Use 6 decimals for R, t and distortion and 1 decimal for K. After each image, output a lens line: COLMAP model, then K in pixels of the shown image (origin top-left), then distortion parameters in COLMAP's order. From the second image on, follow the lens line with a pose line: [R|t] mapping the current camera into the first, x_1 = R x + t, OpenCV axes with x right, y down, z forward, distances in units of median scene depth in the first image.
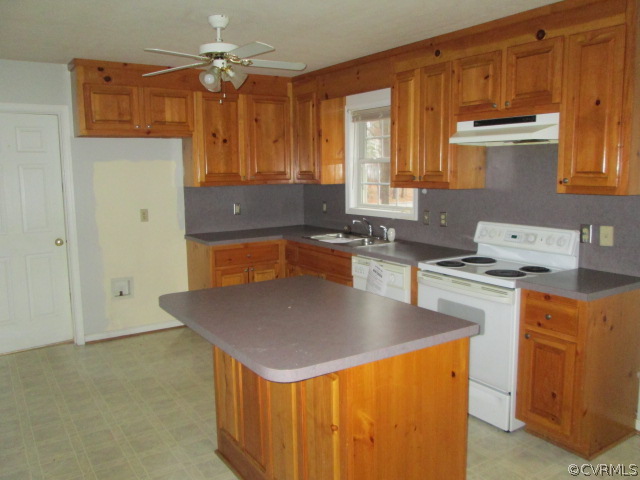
lens RADIAL K [[538.6, 0, 320.4], [0, 538.6, 236.8], [0, 0, 1]] dist [-0.012004, -0.015667]
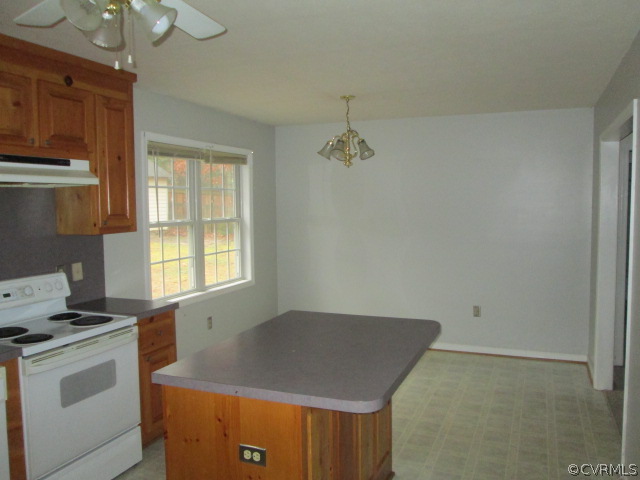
lens RADIAL K [[538.6, 0, 319.9], [0, 538.6, 242.9], [0, 0, 1]] dist [-0.012004, -0.015667]
pose [[-0.564807, -0.045386, 0.823974, -0.665250], [0.123303, 0.982636, 0.138646, -0.150860], [-0.815959, 0.179907, -0.549404, 1.159855]]
